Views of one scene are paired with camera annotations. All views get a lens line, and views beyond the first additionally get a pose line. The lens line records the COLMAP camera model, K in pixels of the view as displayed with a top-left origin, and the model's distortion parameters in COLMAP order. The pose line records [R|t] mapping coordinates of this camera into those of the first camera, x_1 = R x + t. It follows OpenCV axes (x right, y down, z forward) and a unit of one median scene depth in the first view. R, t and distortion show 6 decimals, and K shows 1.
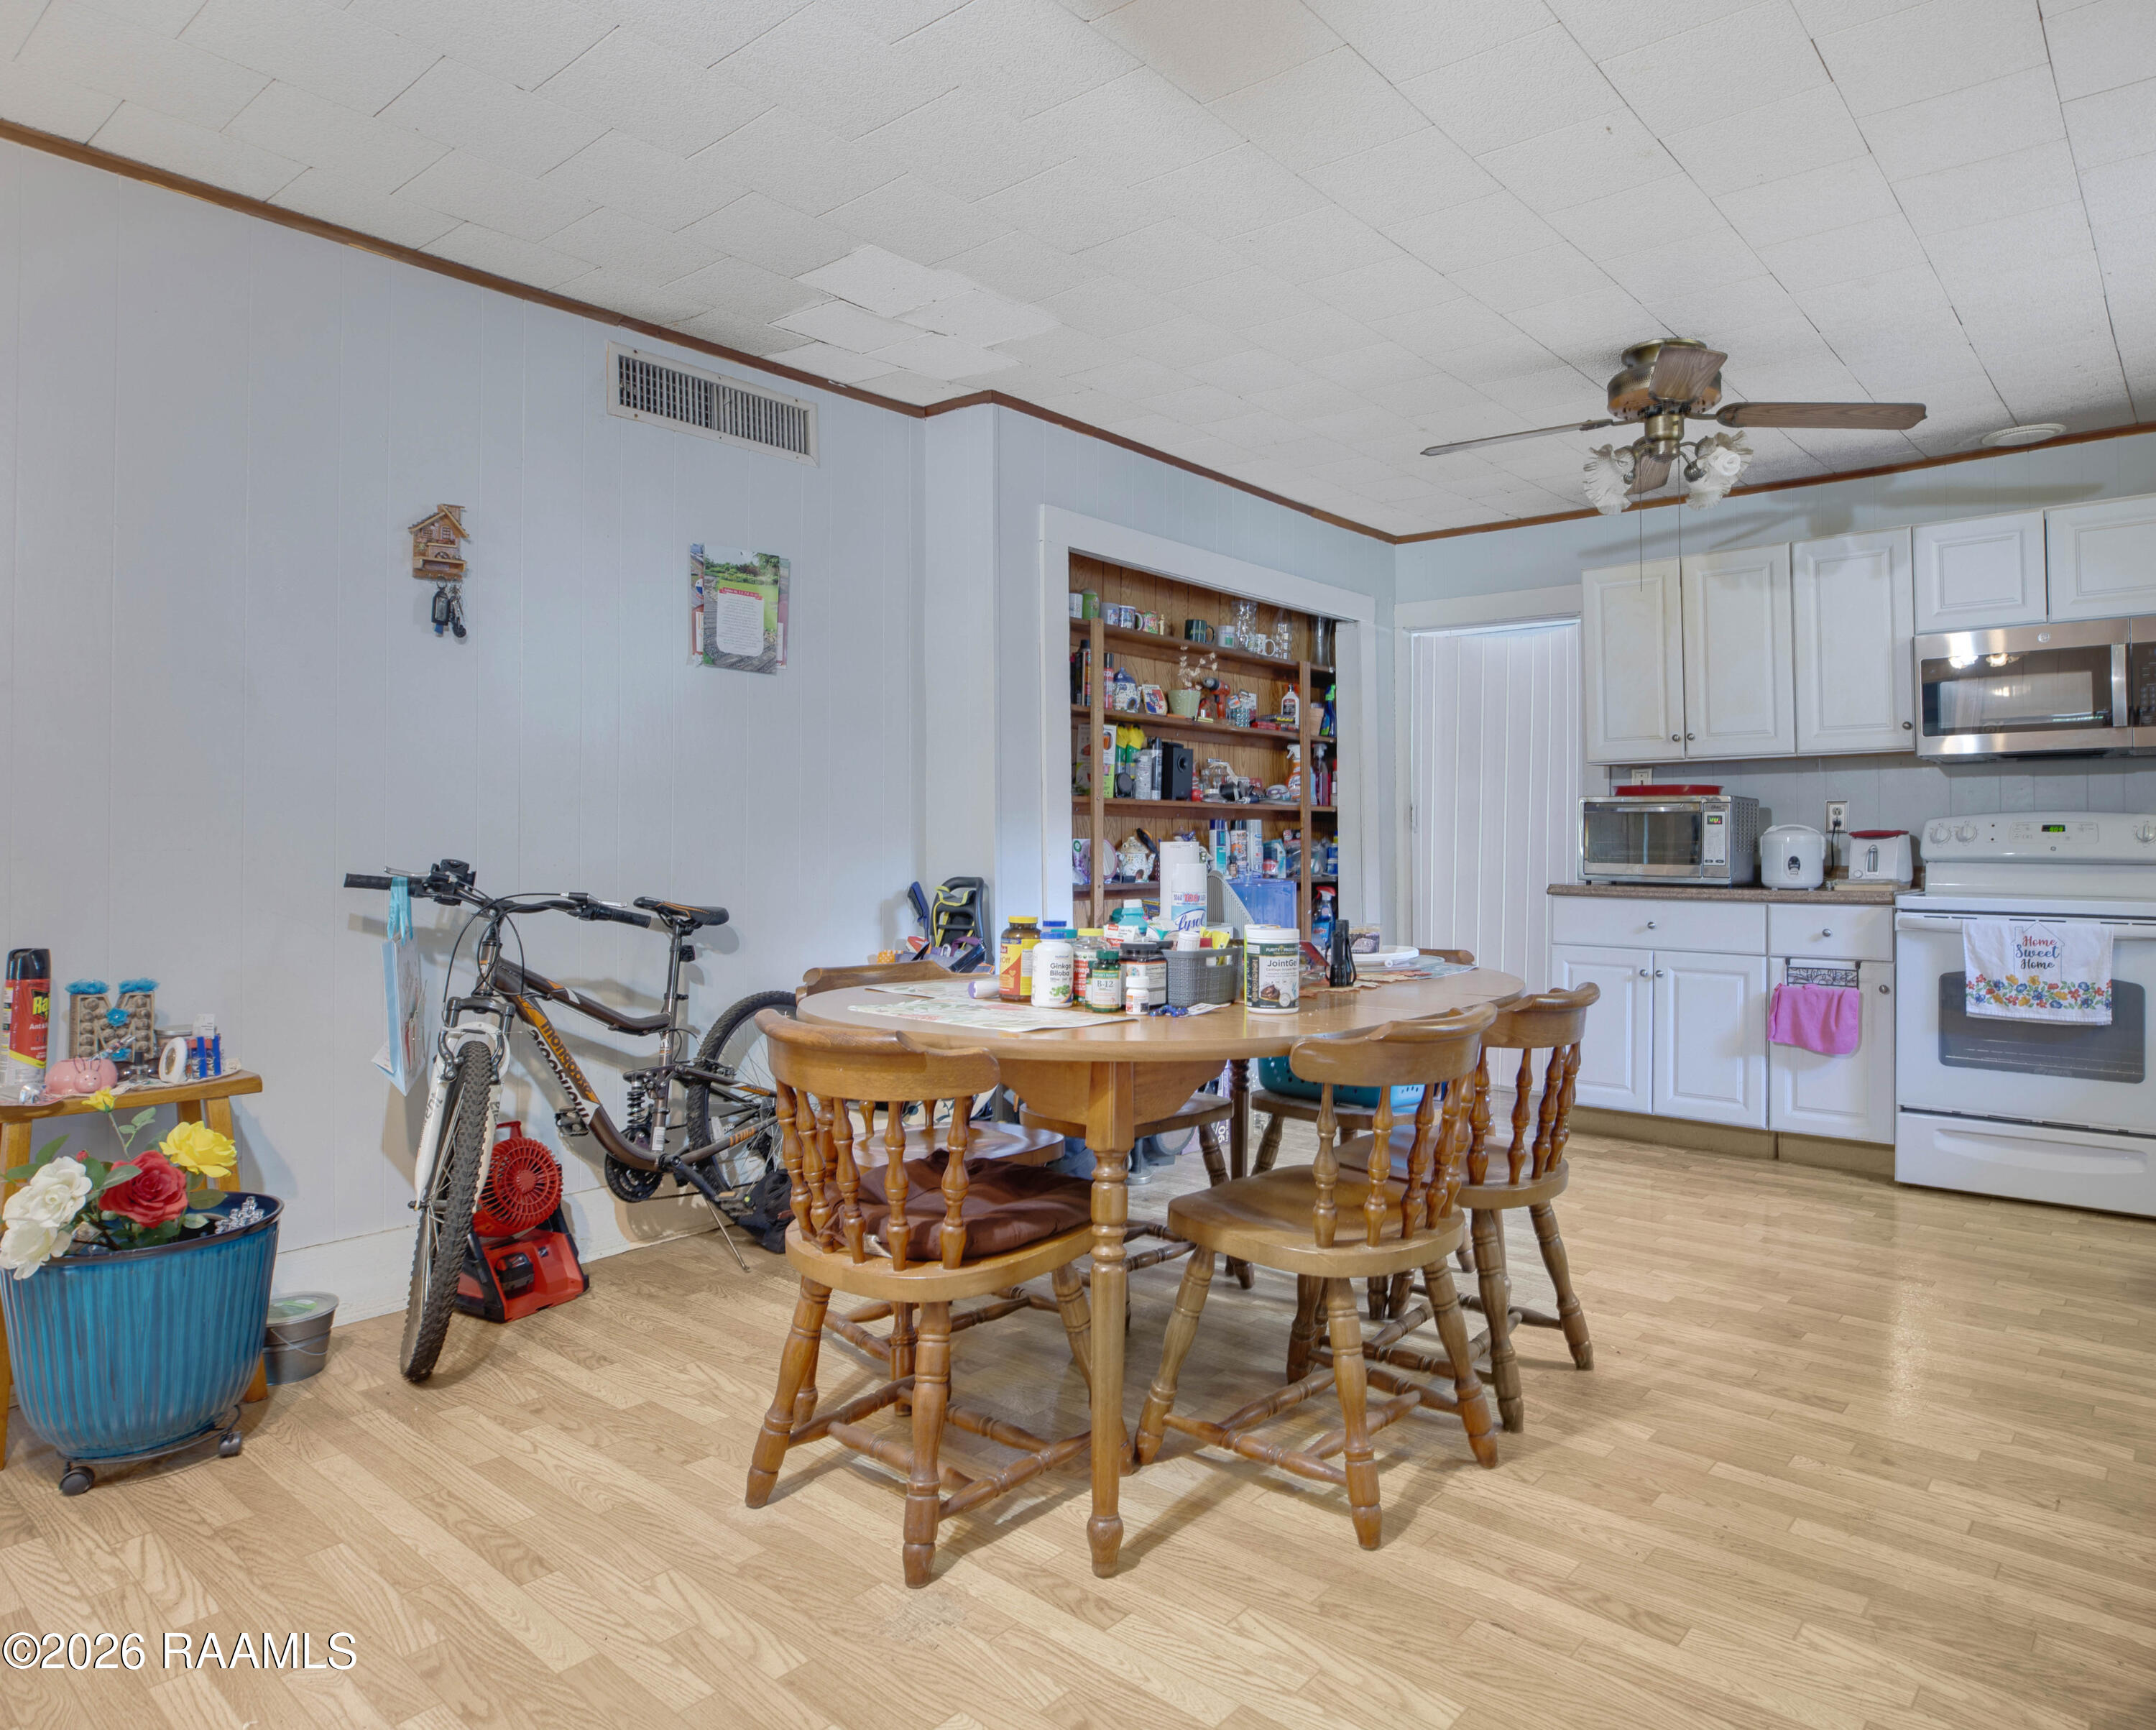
lens RADIAL K [[1341.6, 0, 1089.6], [0, 1341.6, 833.0], [0, 0, 1]] dist [-0.003620, -0.036810]
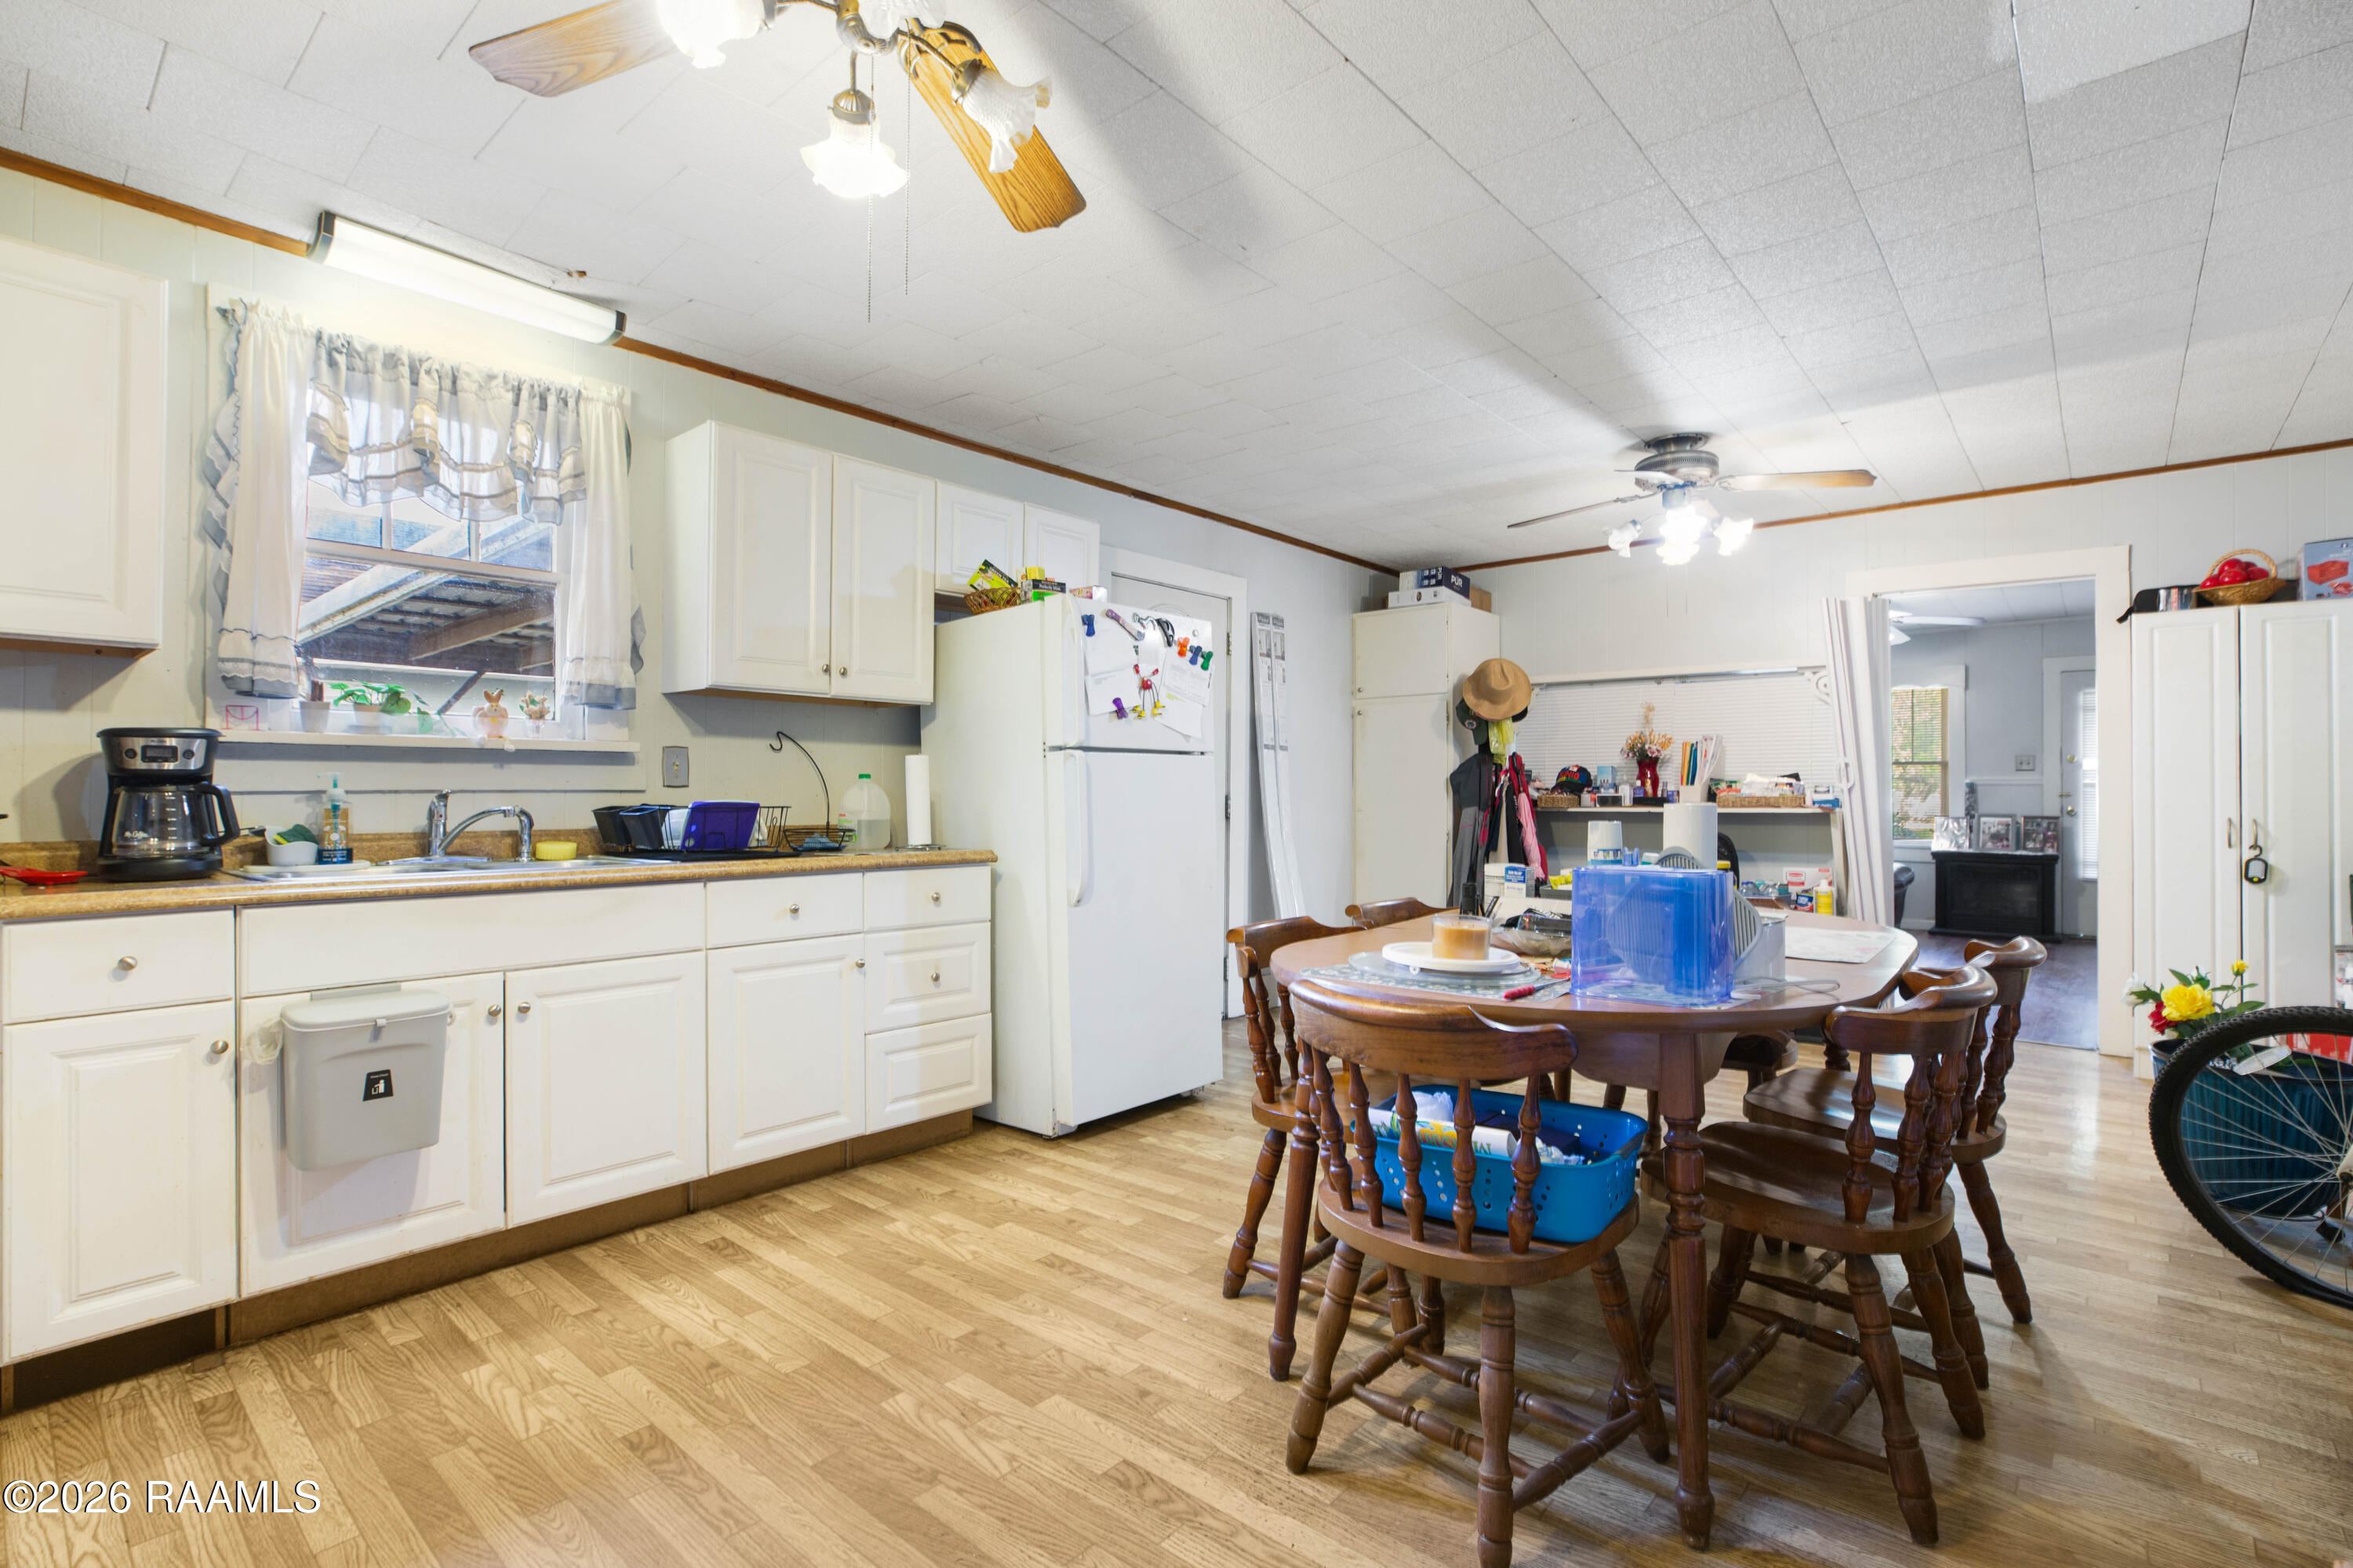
lens RADIAL K [[1079.8, 0, 1176.5], [0, 1079.8, 784.0], [0, 0, 1]] dist [0.000360, 0.000034]
pose [[-0.999983, -0.005731, 0.000901, 0.305789], [-0.005742, 0.999903, -0.012715, 0.005311], [-0.000828, -0.012720, -0.999919, 1.373036]]
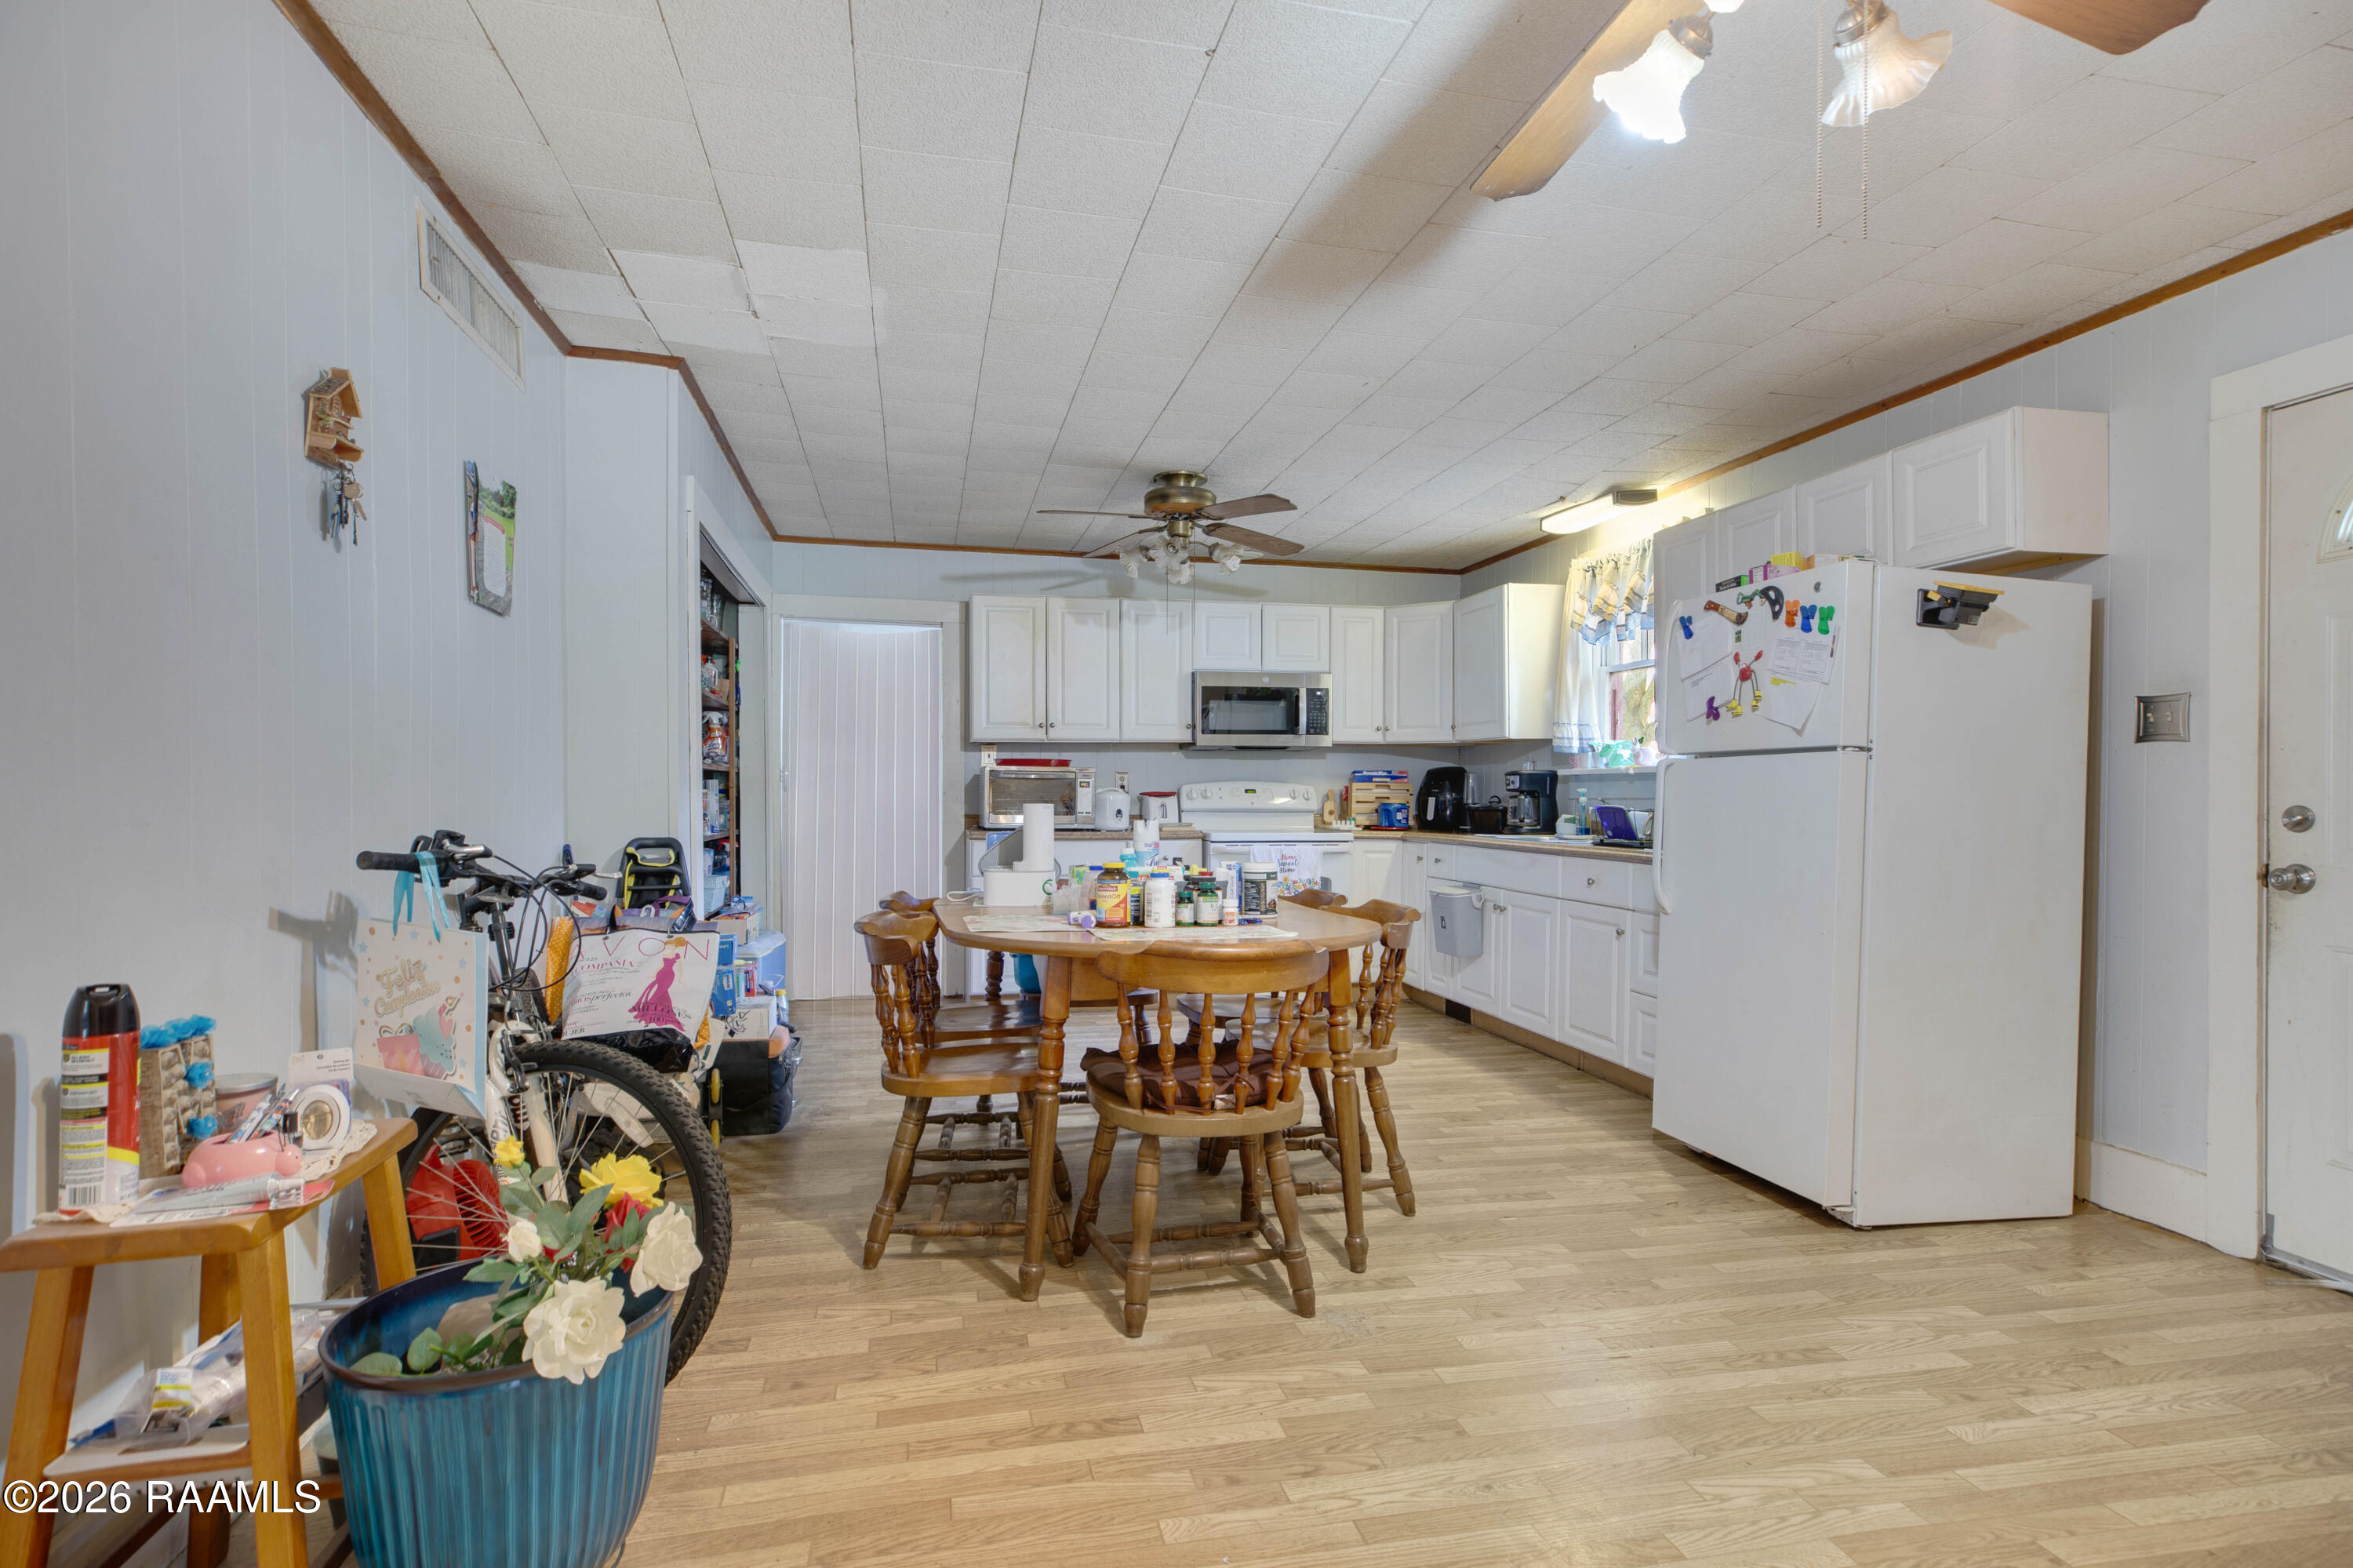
lens RADIAL K [[1217.7, 0, 1176.5], [0, 1217.7, 784.0], [0, 0, 1]] dist [-0.002152, 0.000027]
pose [[0.597256, 0.007147, 0.802019, -0.684583], [-0.006766, 0.999970, -0.003873, -0.007018], [-0.802022, -0.003113, 0.597286, 0.169517]]
